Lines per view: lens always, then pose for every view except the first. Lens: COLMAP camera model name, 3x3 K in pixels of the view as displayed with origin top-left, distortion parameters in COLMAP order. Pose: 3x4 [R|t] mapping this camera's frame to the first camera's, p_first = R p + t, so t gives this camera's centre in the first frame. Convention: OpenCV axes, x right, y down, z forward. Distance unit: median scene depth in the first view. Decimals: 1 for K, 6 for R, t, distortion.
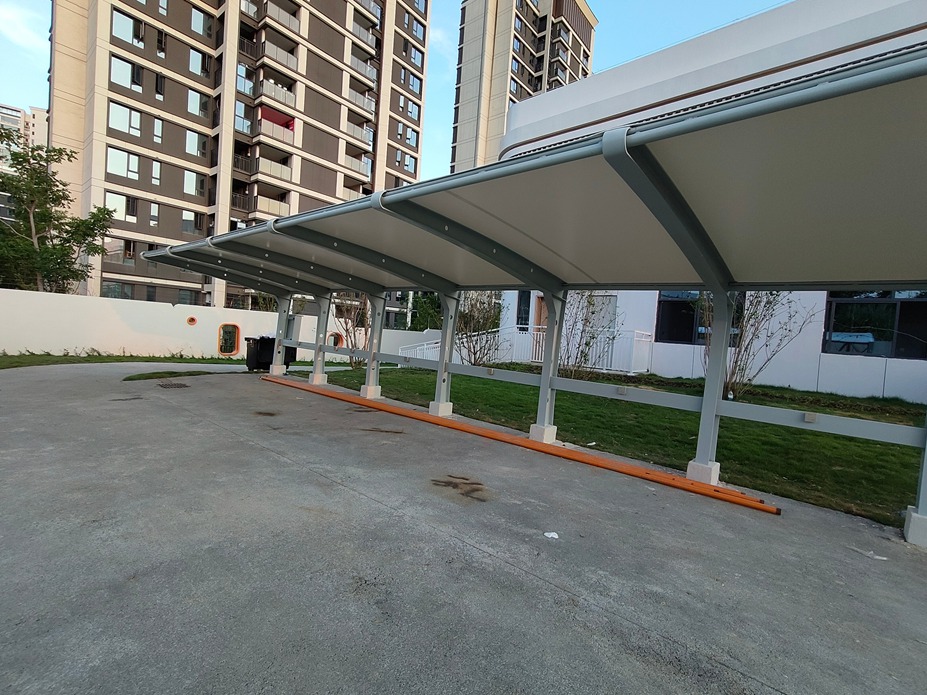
lens RADIAL K [[429.0, 0, 456.0], [0, 429.0, 348.9], [0, 0, 1]] dist [0.001273, -0.000126]
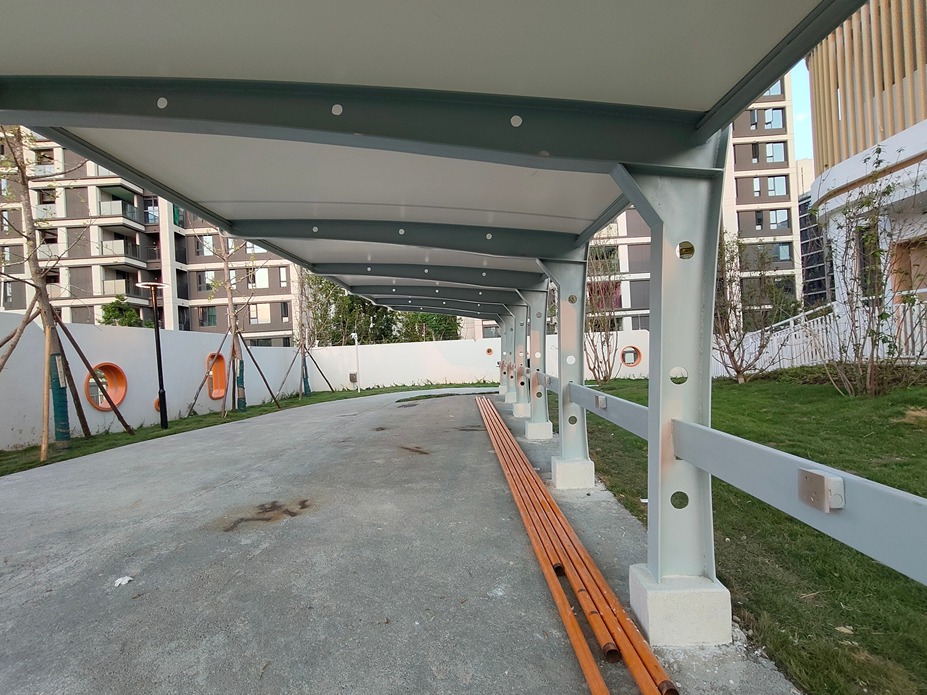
lens RADIAL K [[429.0, 0, 456.0], [0, 429.0, 348.9], [0, 0, 1]] dist [0.001273, -0.000126]
pose [[0.637745, -0.113742, -0.761803, 0.220545], [0.076157, 0.993502, -0.084582, 0.020229], [0.766473, -0.004075, 0.642263, 0.165480]]
